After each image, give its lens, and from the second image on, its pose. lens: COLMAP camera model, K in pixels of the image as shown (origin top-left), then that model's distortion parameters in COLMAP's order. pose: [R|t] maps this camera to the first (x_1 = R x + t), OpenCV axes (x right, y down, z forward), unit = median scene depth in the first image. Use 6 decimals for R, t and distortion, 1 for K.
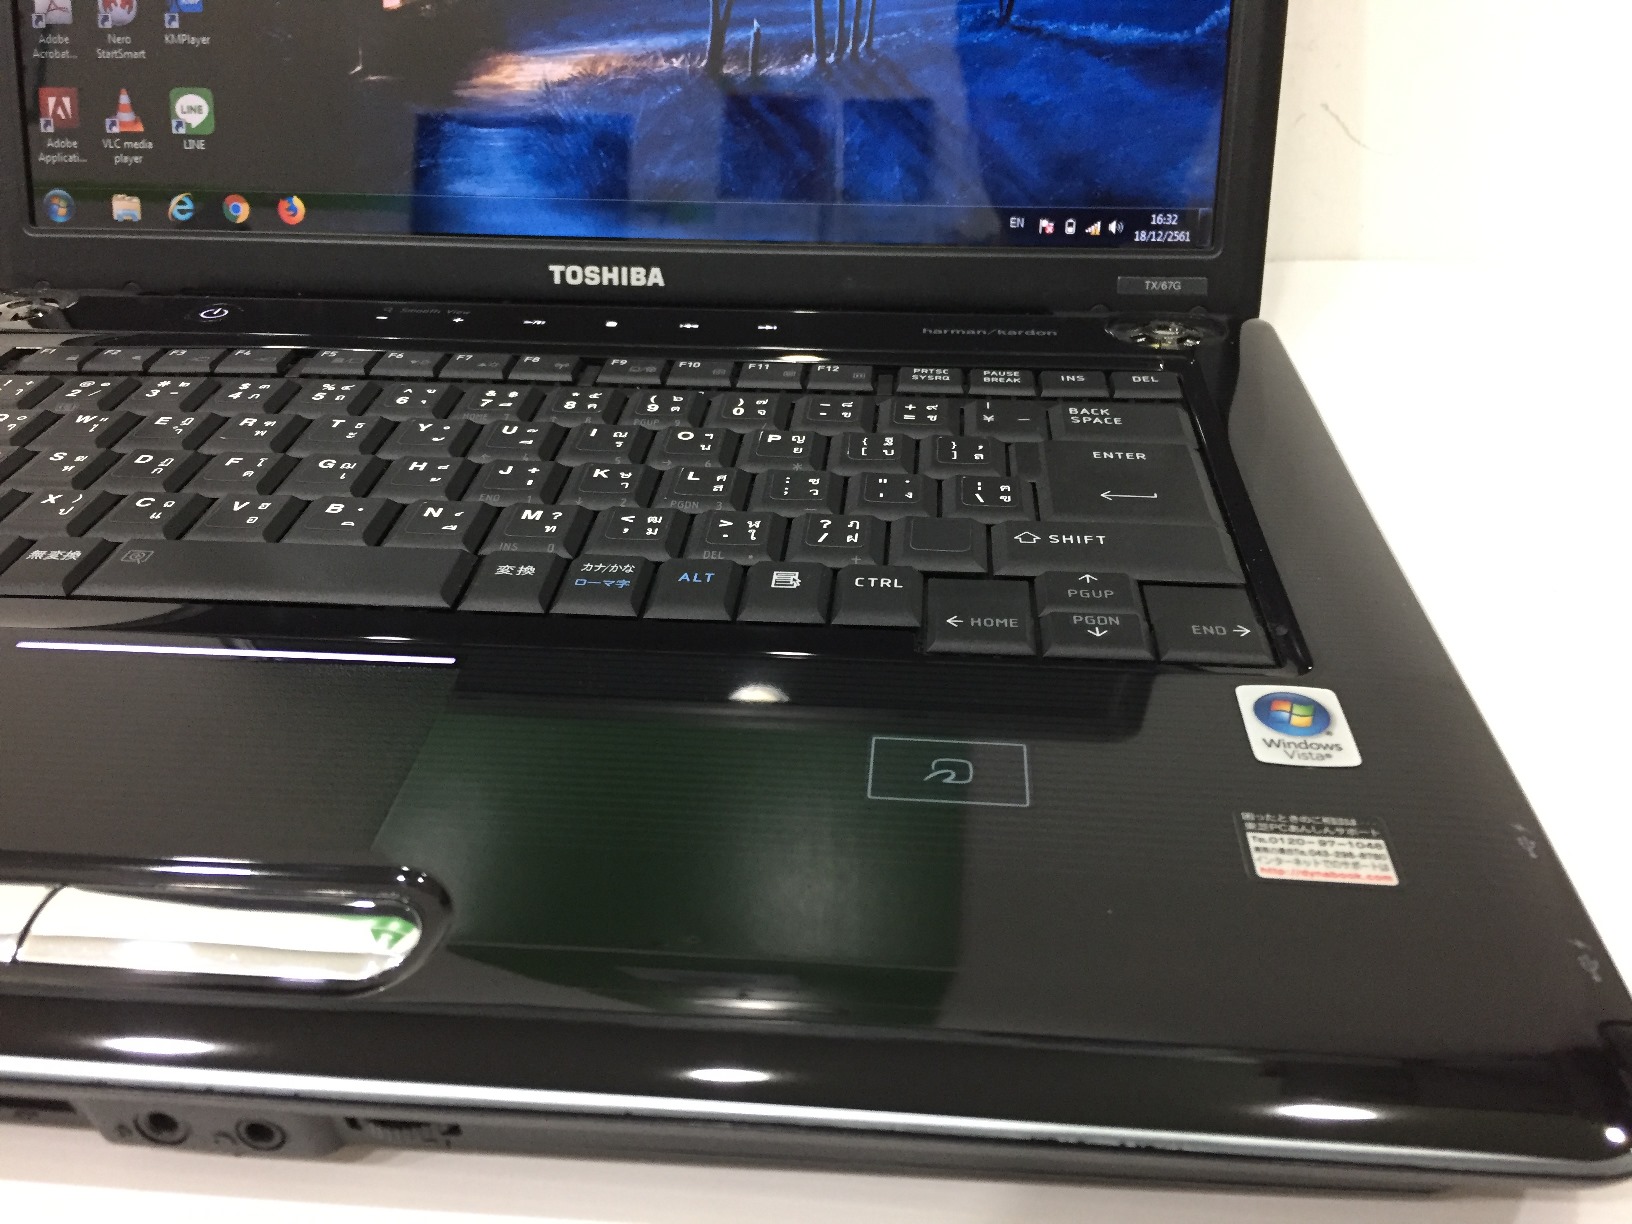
lens RADIAL K [[1430.2, 0, 838.7], [0, 1430.2, 614.2], [0, 0, 1]] dist [0.101208, -0.166796]
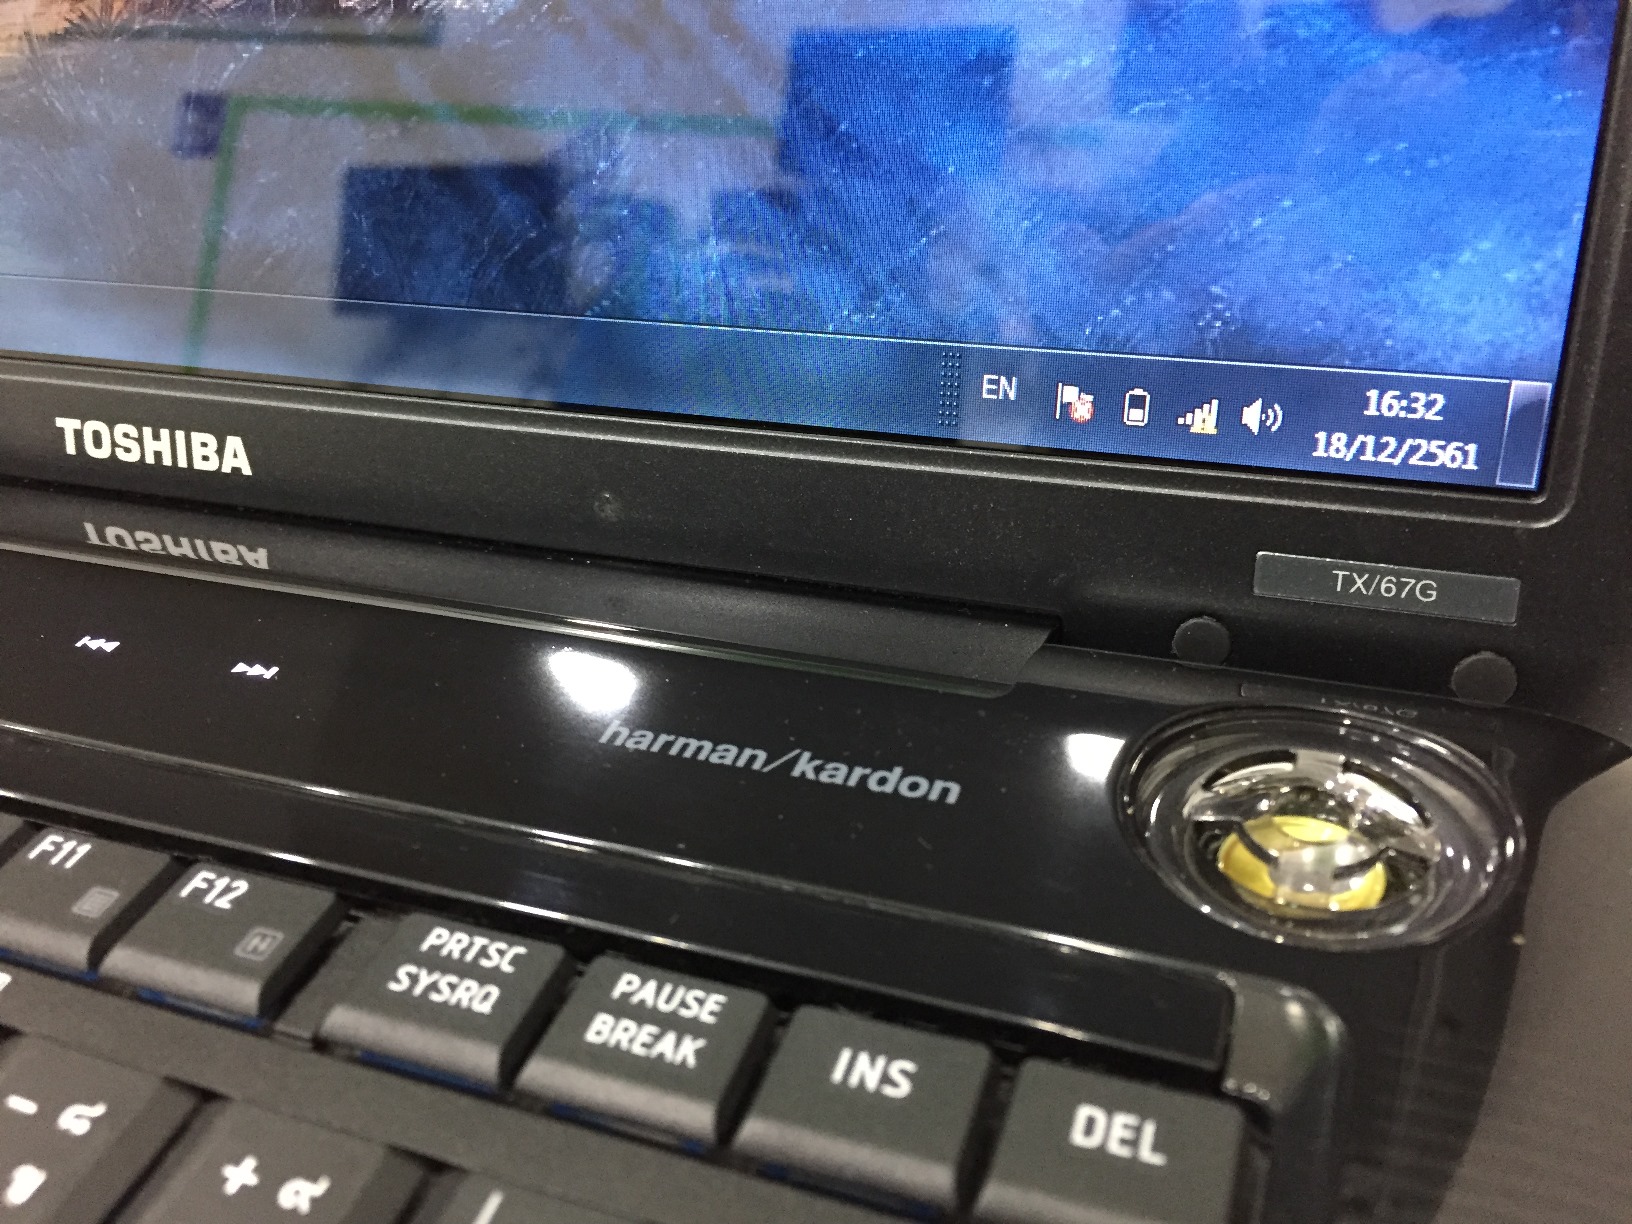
lens RADIAL K [[1430.2, 0, 838.7], [0, 1430.2, 614.2], [0, 0, 1]] dist [0.101208, -0.166796]
pose [[0.956998, 0.093482, -0.274619, 0.234479], [-0.075808, 0.994350, 0.074308, -0.286313], [0.280014, -0.050295, 0.958677, 0.744624]]
